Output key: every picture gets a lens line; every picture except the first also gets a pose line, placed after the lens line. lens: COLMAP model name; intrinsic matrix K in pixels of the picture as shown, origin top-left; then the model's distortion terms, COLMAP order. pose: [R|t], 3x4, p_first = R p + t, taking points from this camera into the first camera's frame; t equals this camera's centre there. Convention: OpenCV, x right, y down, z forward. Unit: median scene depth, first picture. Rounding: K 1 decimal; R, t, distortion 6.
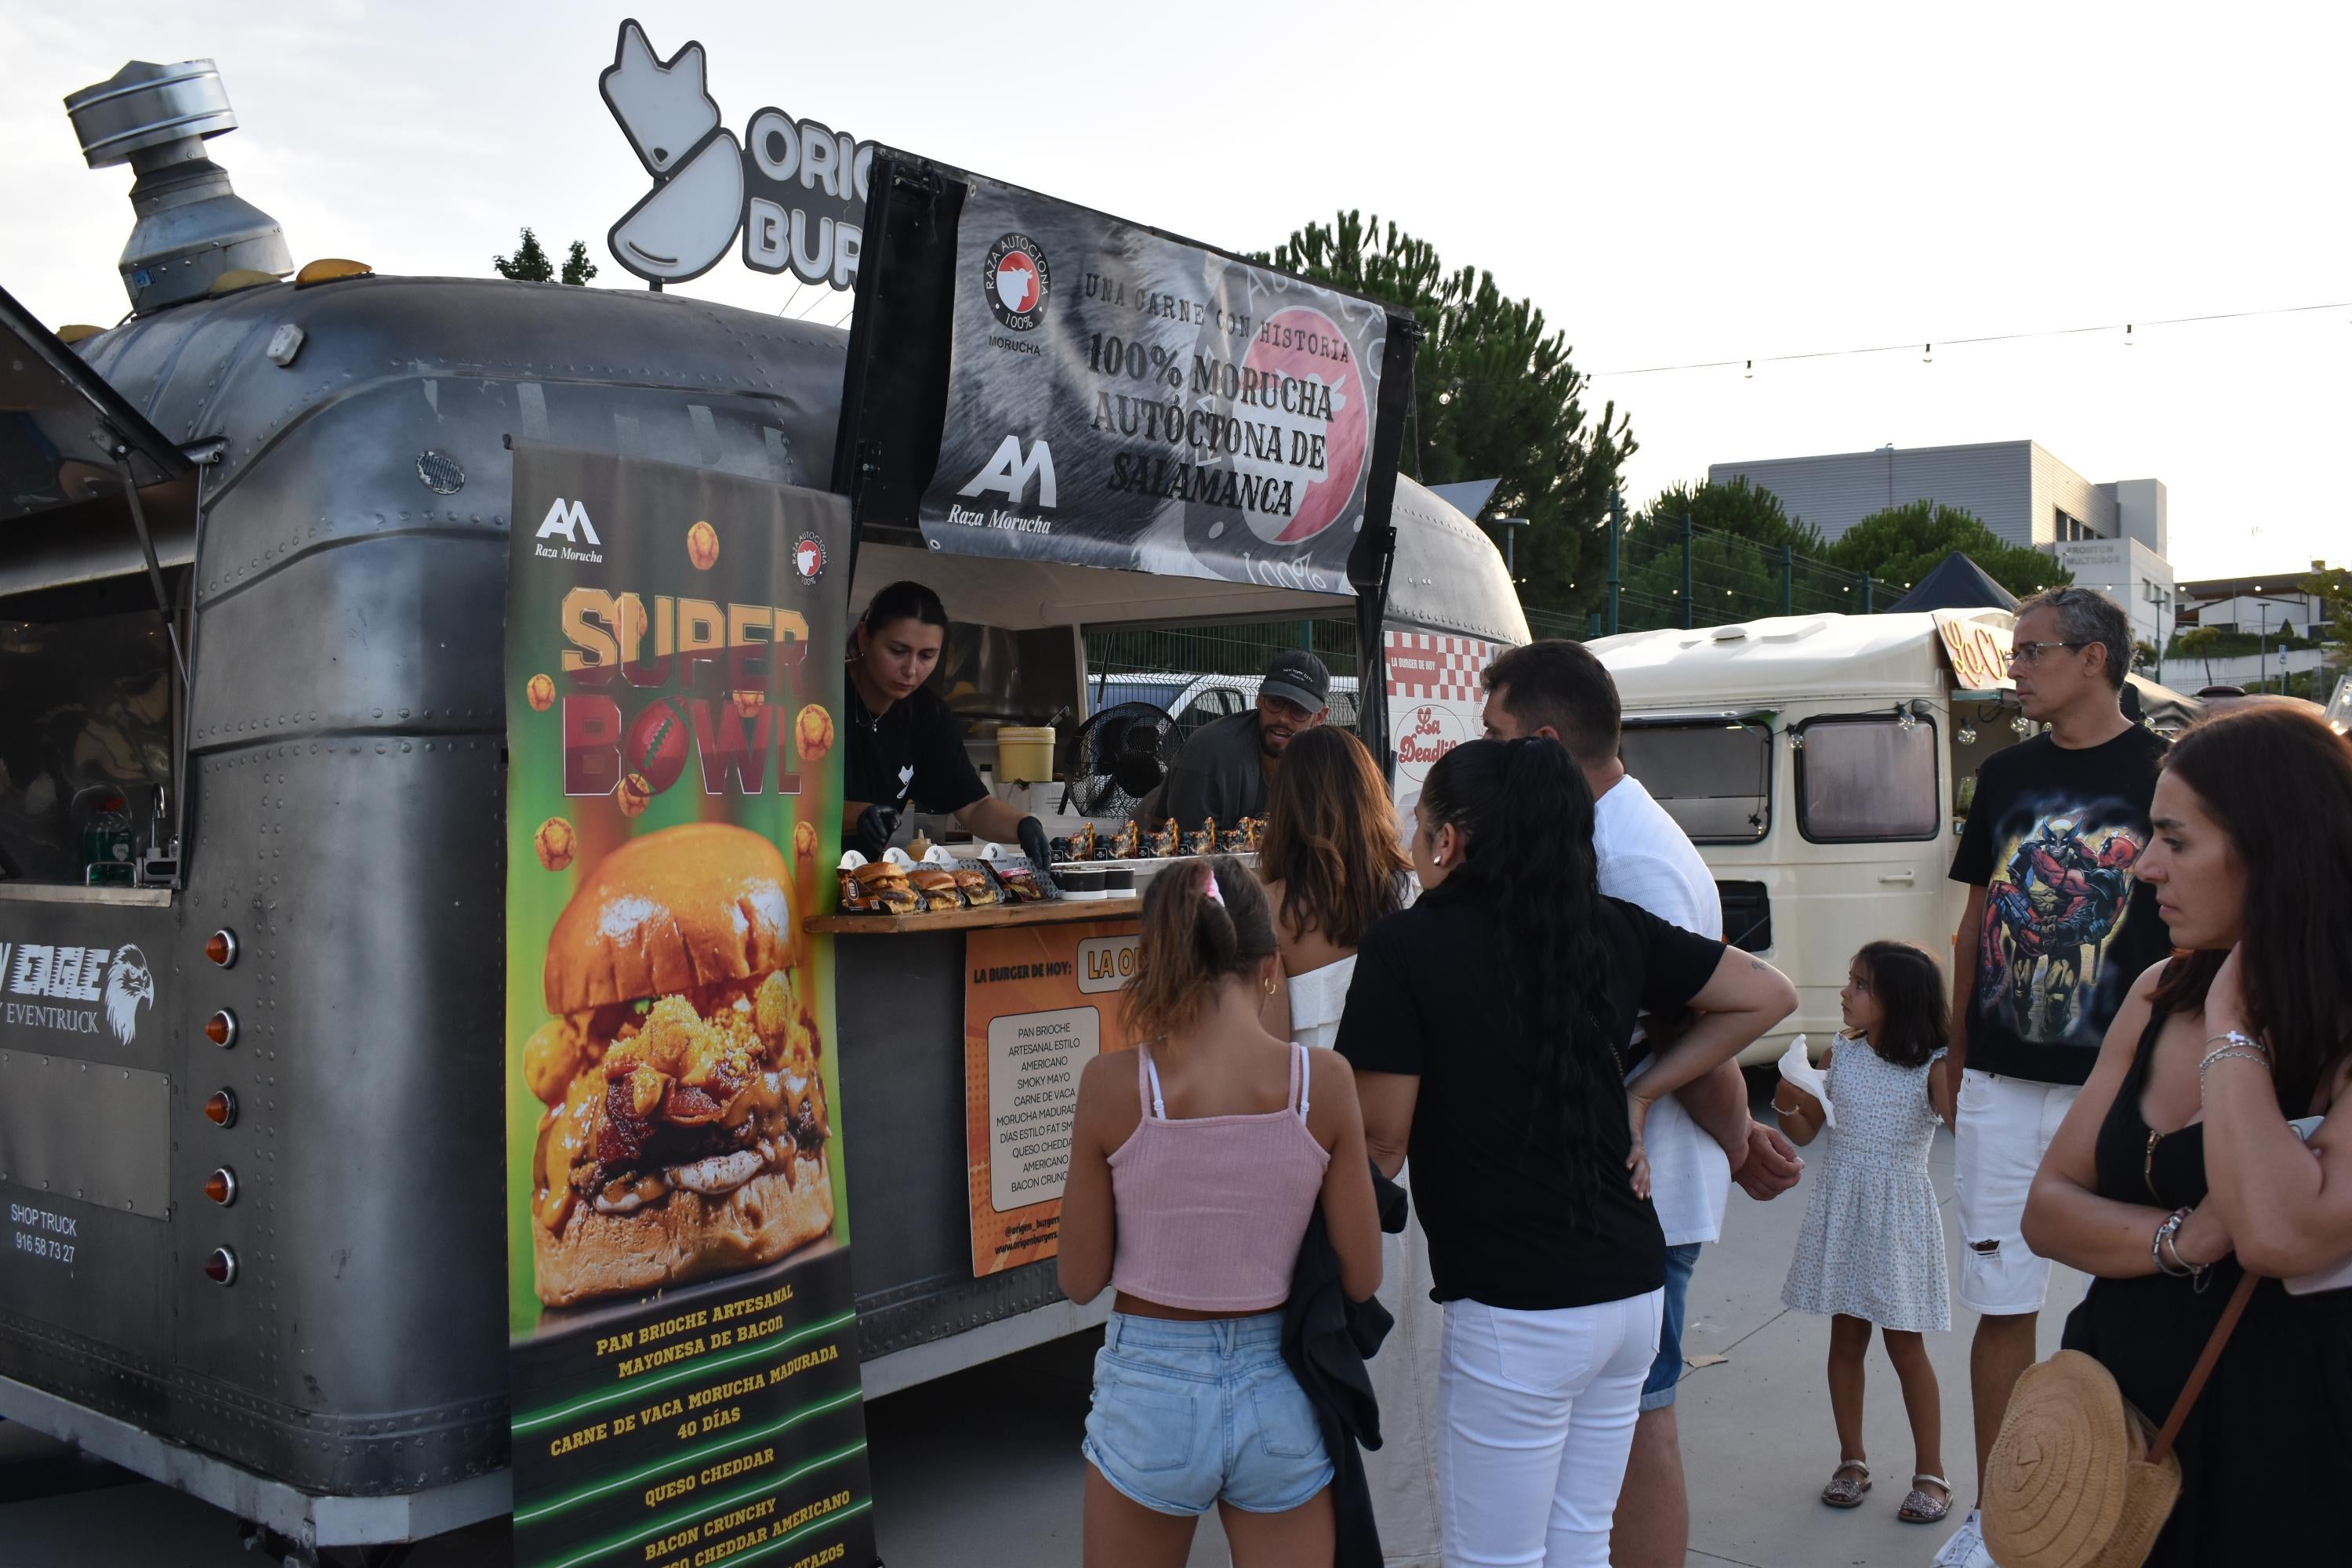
lens RADIAL K [[2129.0, 0, 1176.0], [0, 2129.0, 784.0], [0, 0, 1]] dist [-0.088179, -0.002622]
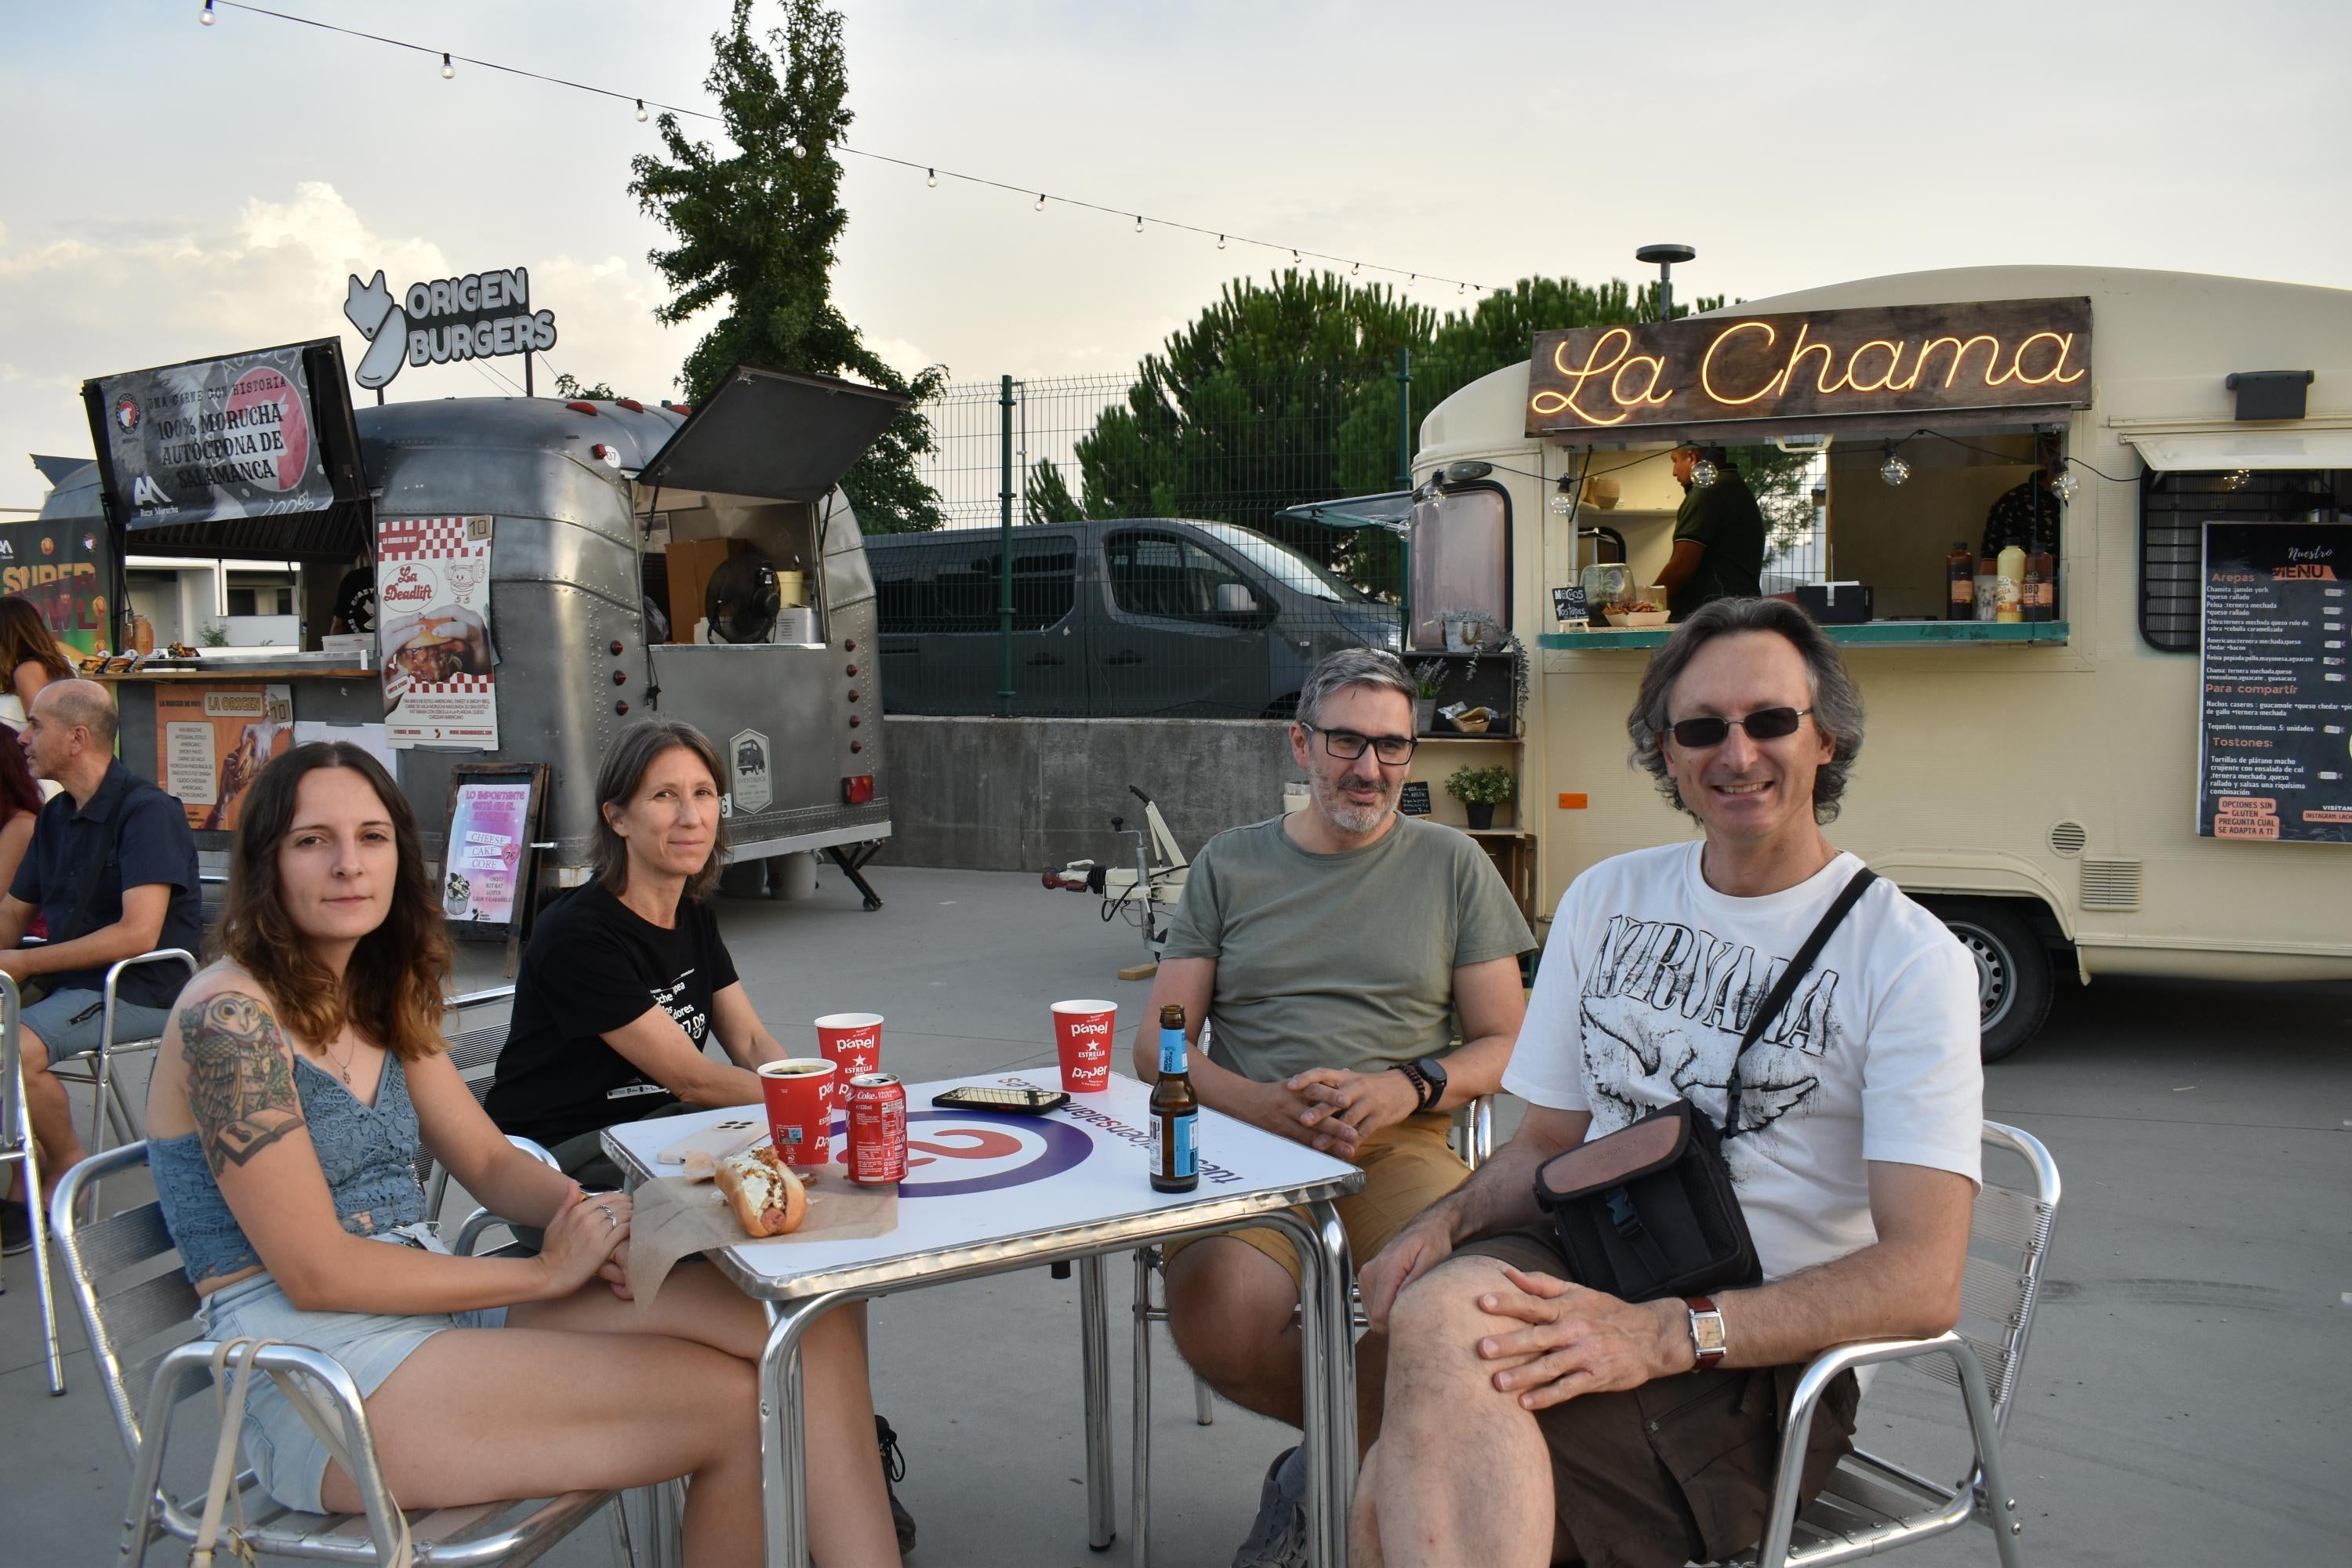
lens RADIAL K [[1839.0, 0, 1176.0], [0, 1839.0, 784.0], [0, 0, 1]] dist [-0.093727, 0.010798]
pose [[0.202714, 0.074802, -0.976377, 1.982784], [0.018150, 0.996620, 0.080122, 0.037524], [0.979070, -0.033963, 0.200671, 1.603566]]
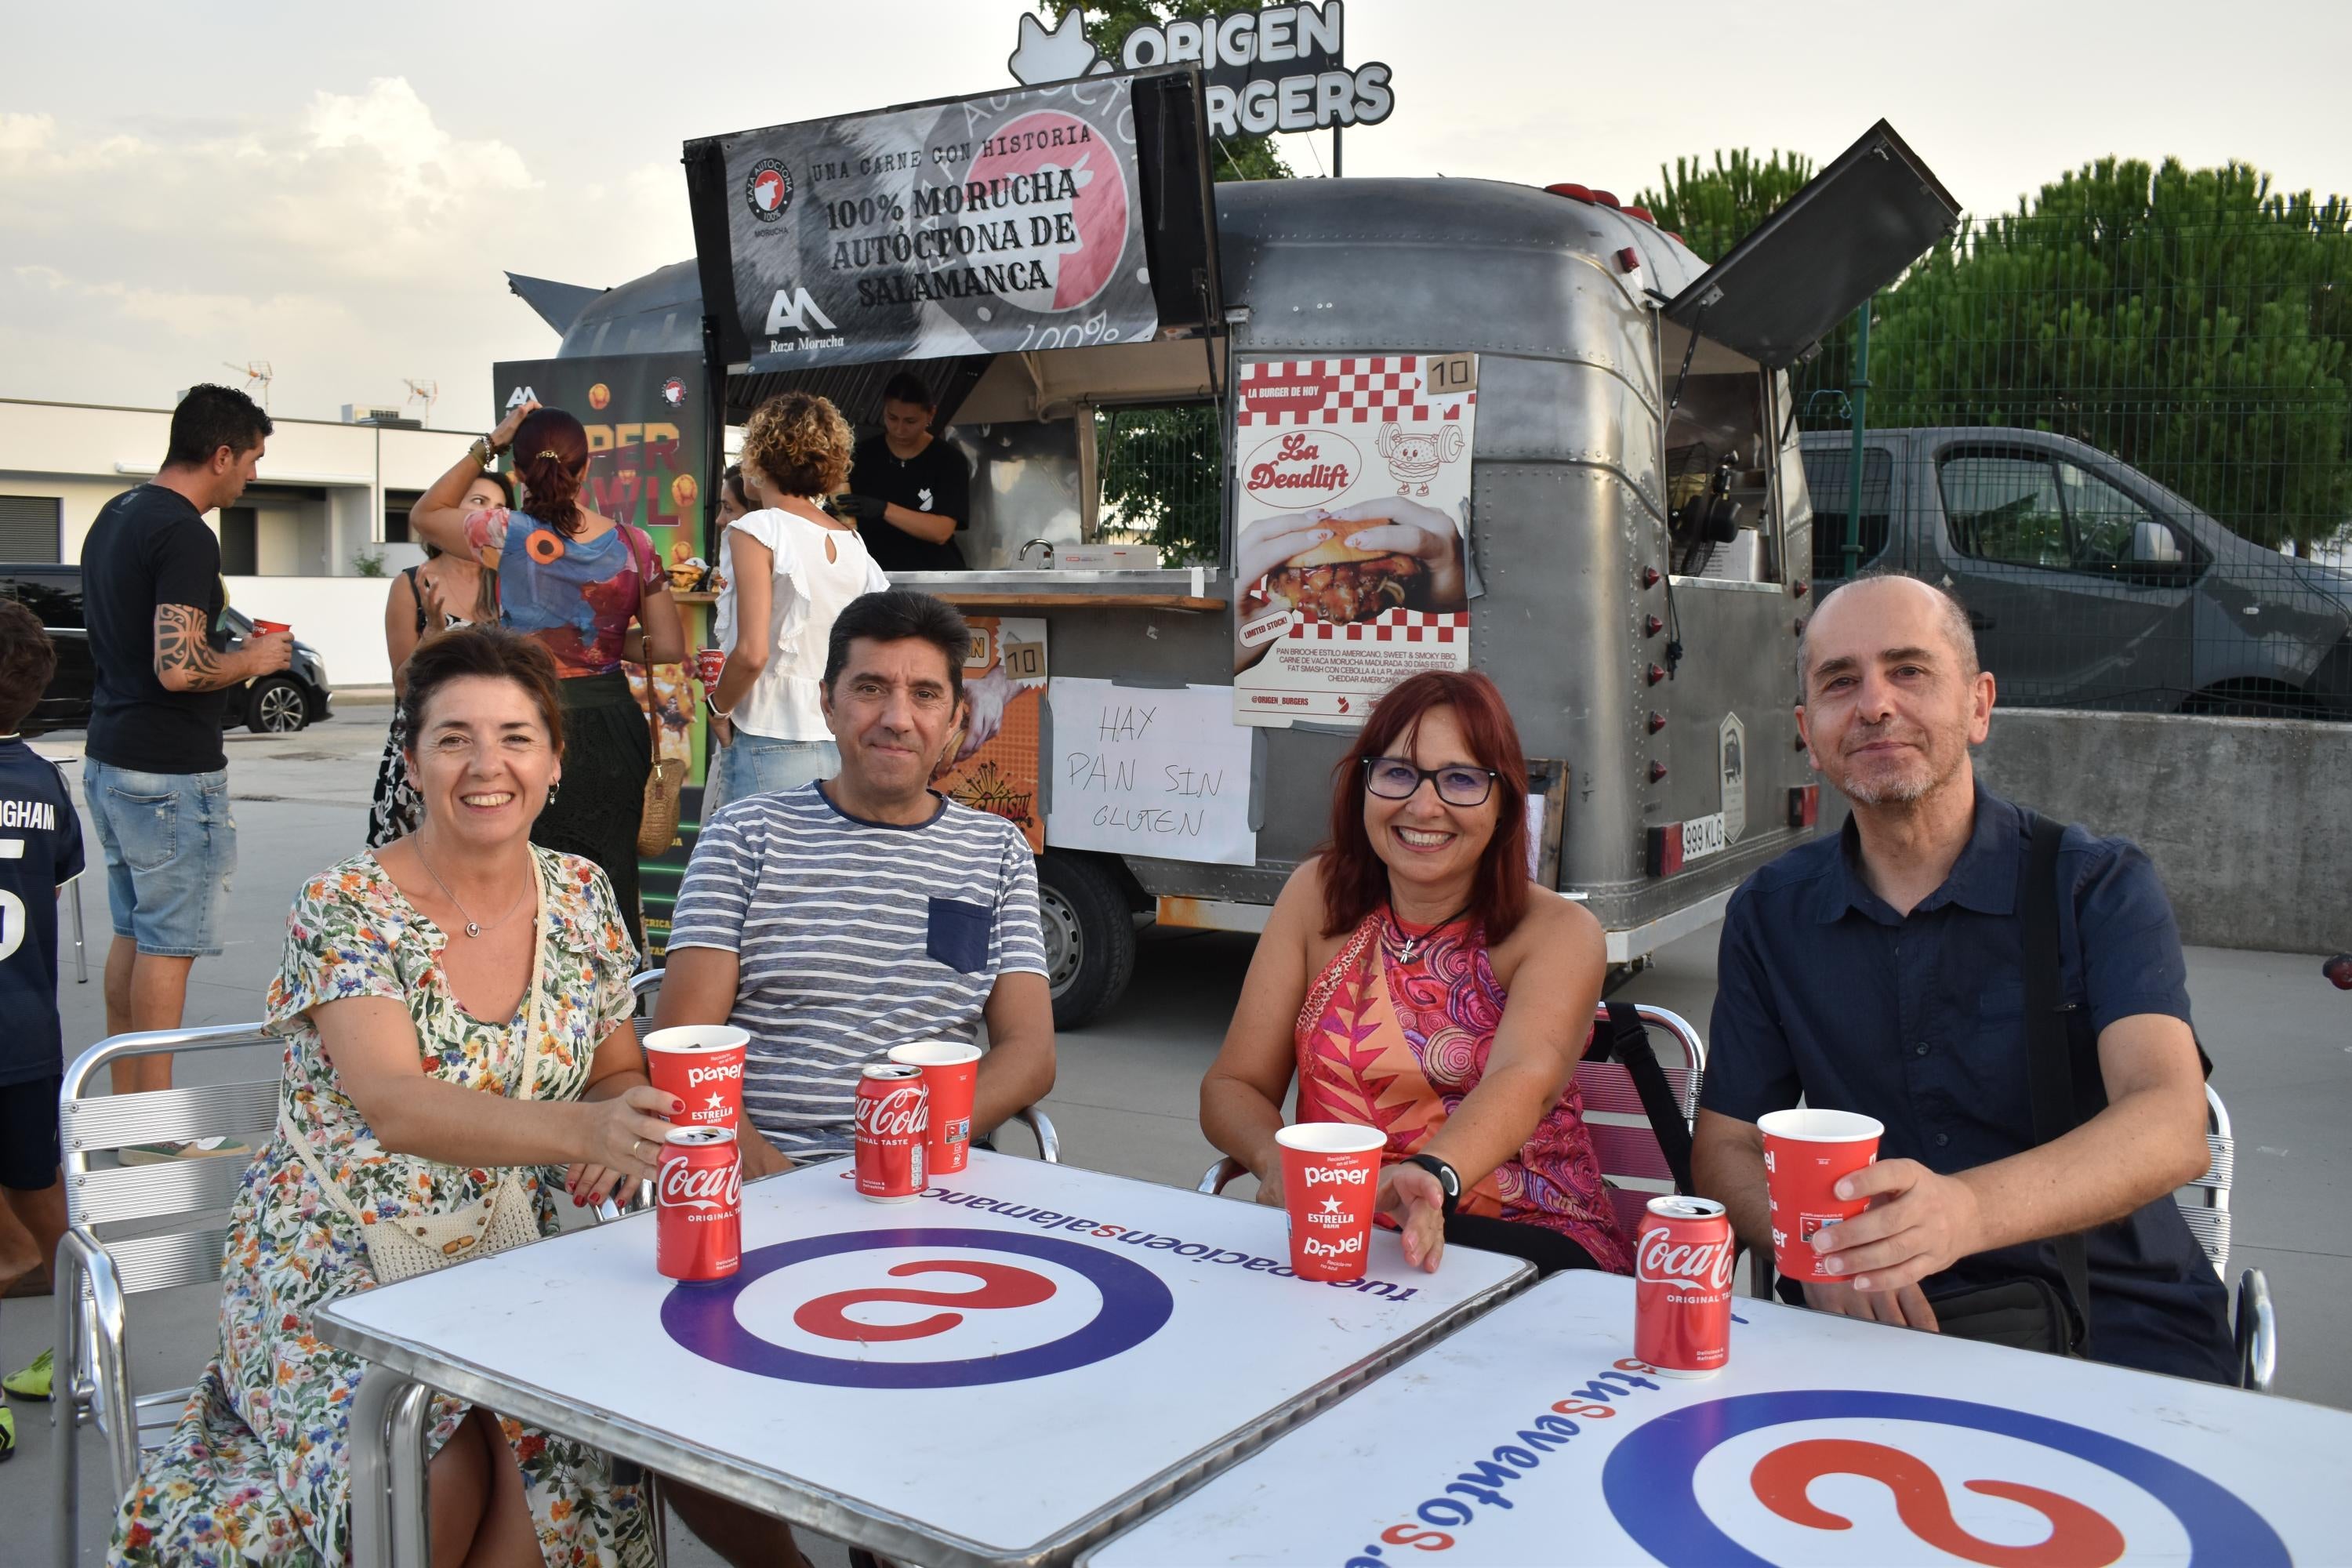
lens RADIAL K [[2065.8, 0, 1176.0], [0, 2065.8, 784.0], [0, 0, 1]] dist [-0.094602, 0.018976]
pose [[0.130933, 0.089763, -0.987319, 1.353203], [-0.009187, 0.995960, 0.089331, 0.053225], [0.991349, -0.002626, 0.131229, 1.009076]]
